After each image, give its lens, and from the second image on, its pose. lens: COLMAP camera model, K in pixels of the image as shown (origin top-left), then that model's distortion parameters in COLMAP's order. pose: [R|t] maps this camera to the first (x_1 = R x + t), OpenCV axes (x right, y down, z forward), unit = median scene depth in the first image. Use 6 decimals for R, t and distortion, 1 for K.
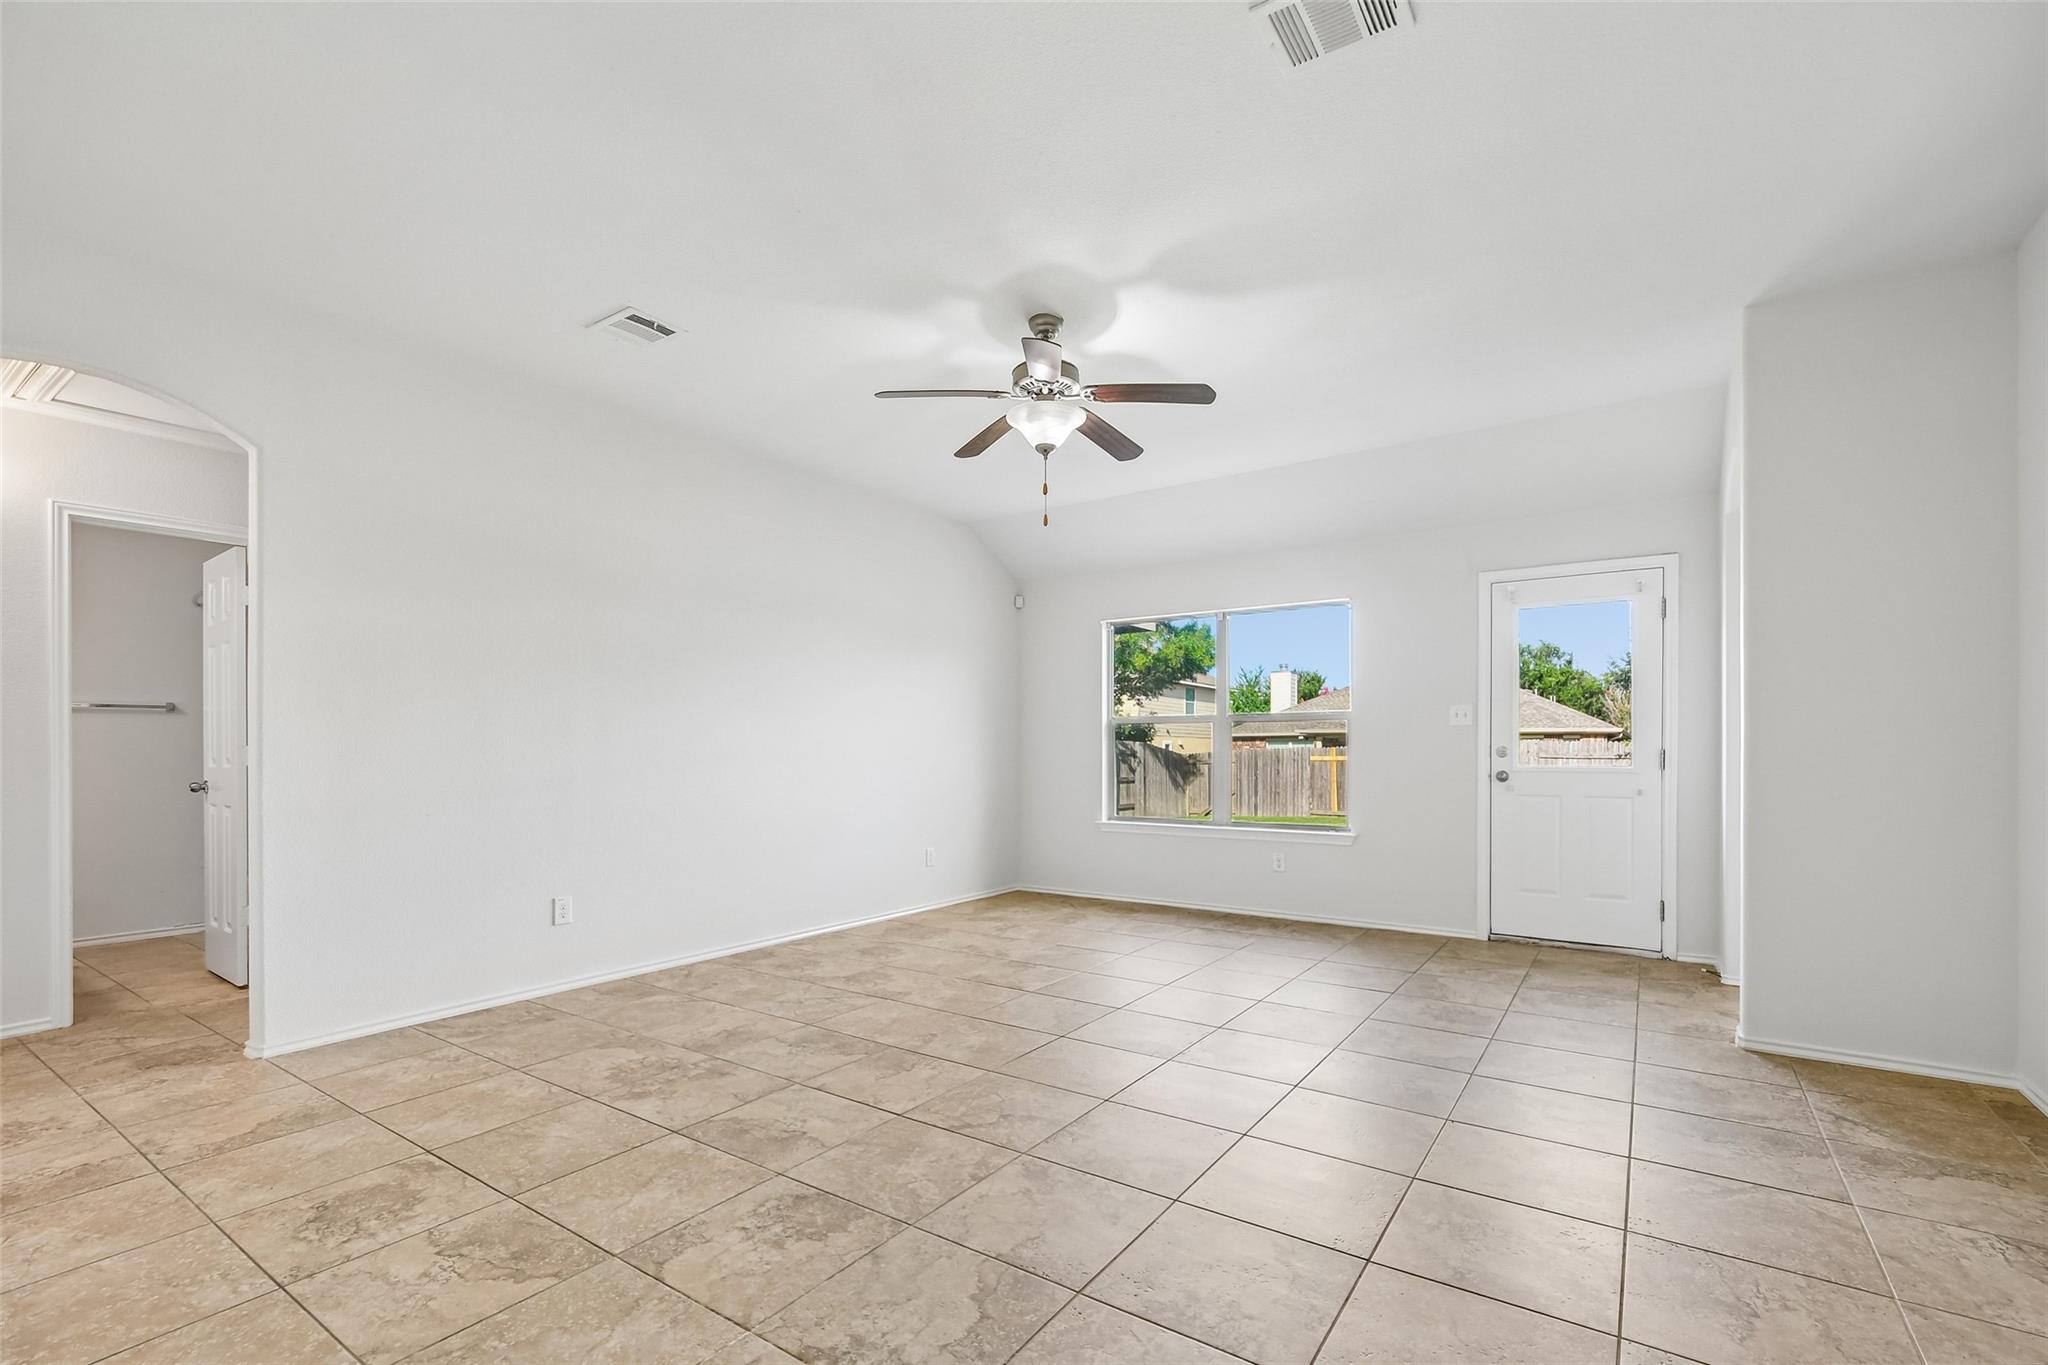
lens RADIAL K [[907.4, 0, 1027.5], [0, 907.4, 750.9], [0, 0, 1]] dist [0.002651, -0.000377]
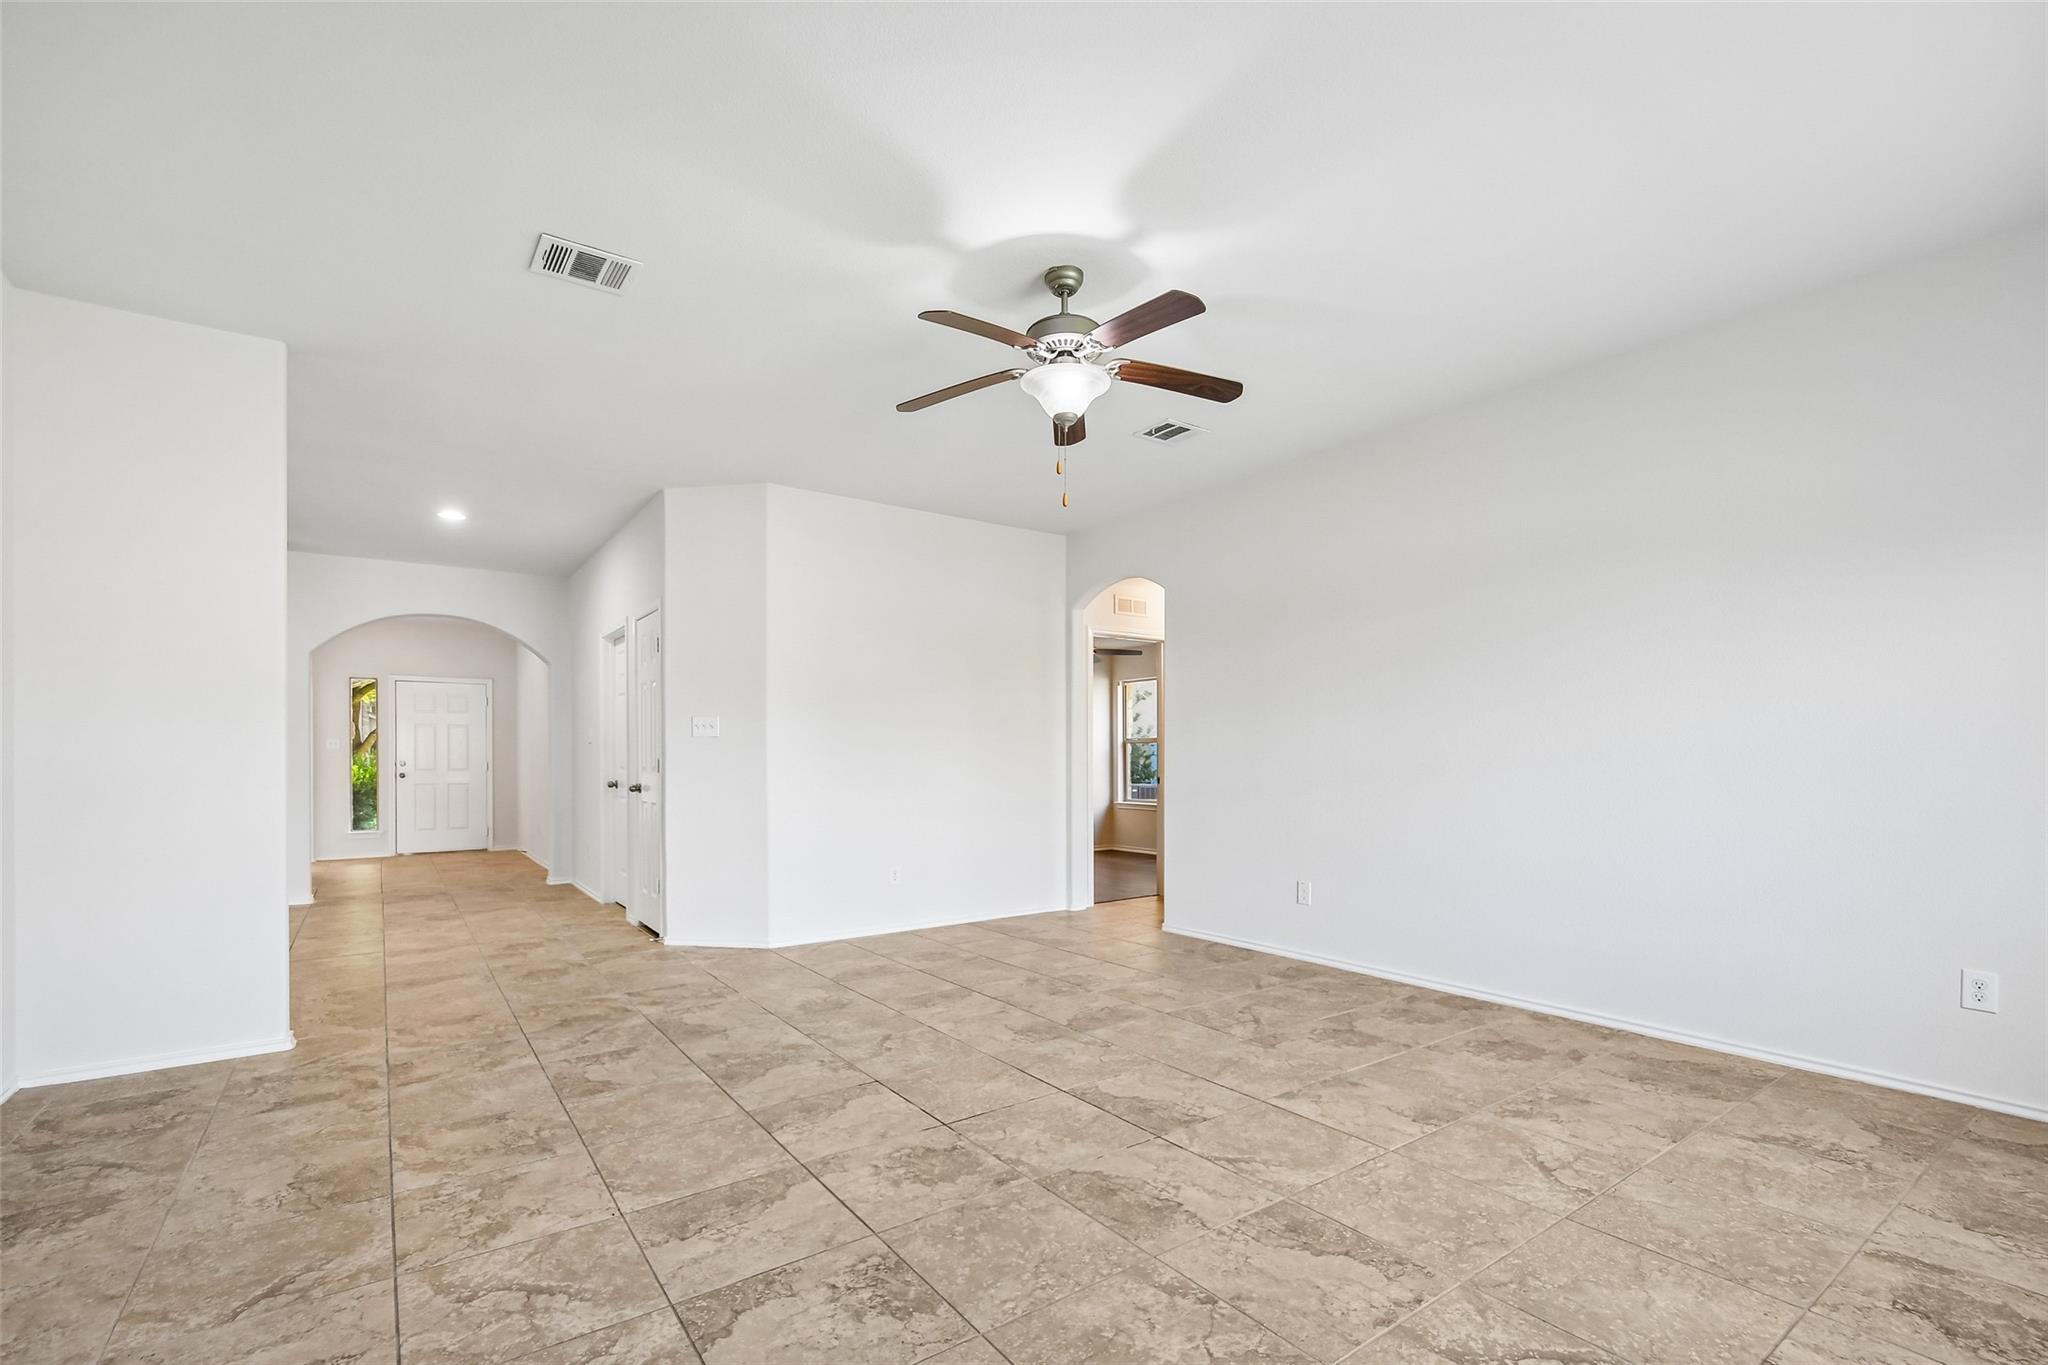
lens RADIAL K [[903.5, 0, 1028.1], [0, 903.5, 755.9], [0, 0, 1]] dist [0.002807, -0.004628]
pose [[-0.336530, 0.000220, -0.941673, 0.887901], [0.003771, 0.999992, -0.001114, -0.004061], [0.941665, -0.003926, -0.336529, 1.300708]]
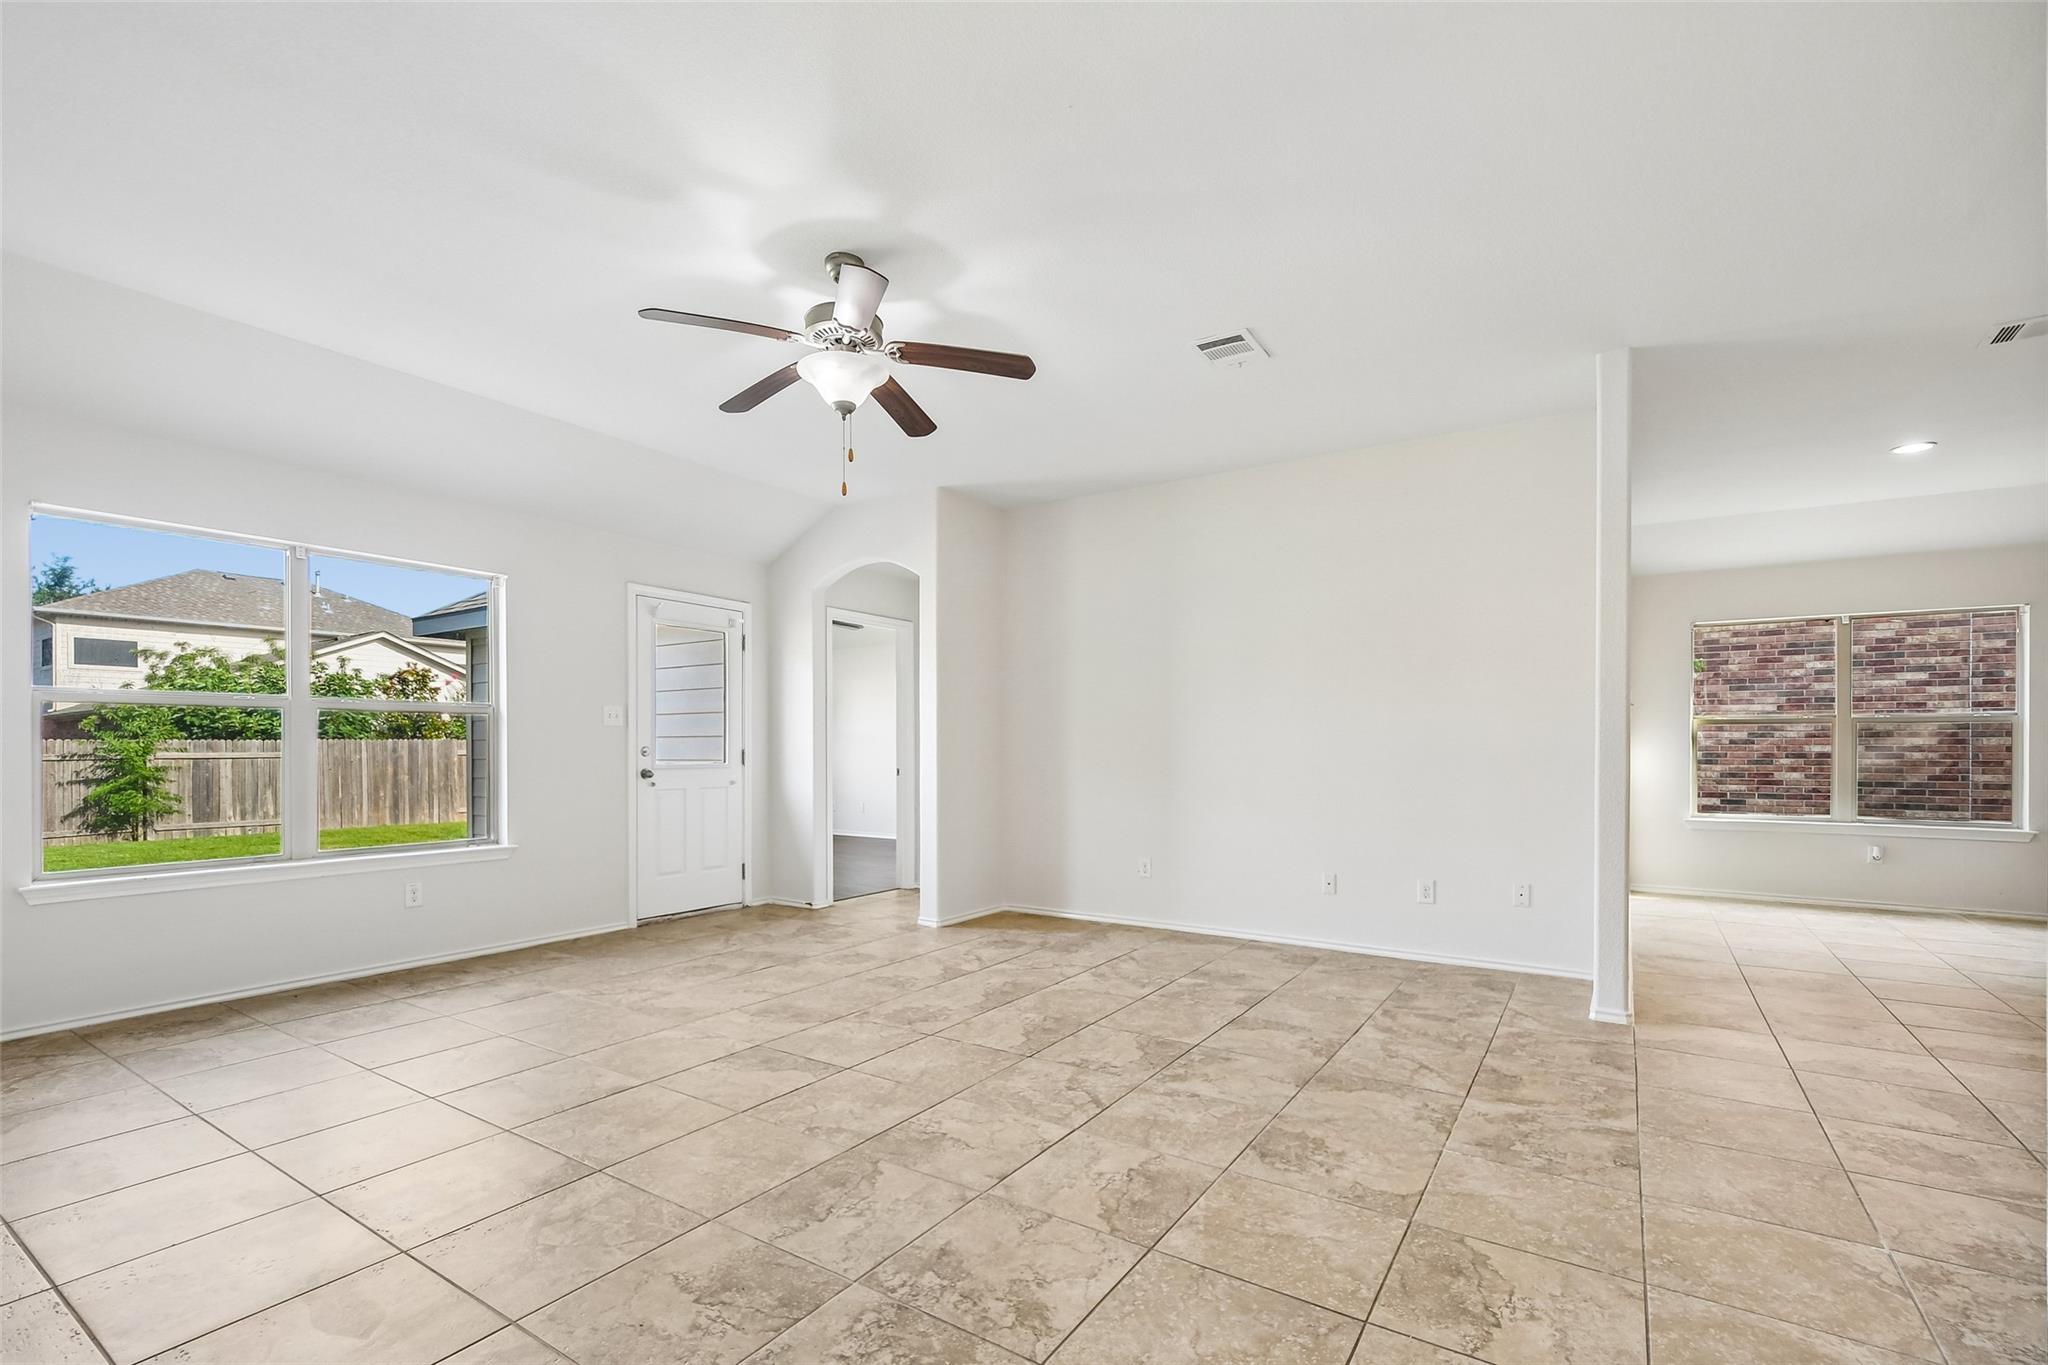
lens RADIAL K [[907.4, 0, 1027.5], [0, 907.4, 750.9], [0, 0, 1]] dist [0.002651, -0.000377]
pose [[-0.024168, -0.001323, 0.999707, -0.892756], [0.000768, 0.999999, 0.001342, -0.001257], [-0.999708, 0.000800, -0.024167, 0.870430]]
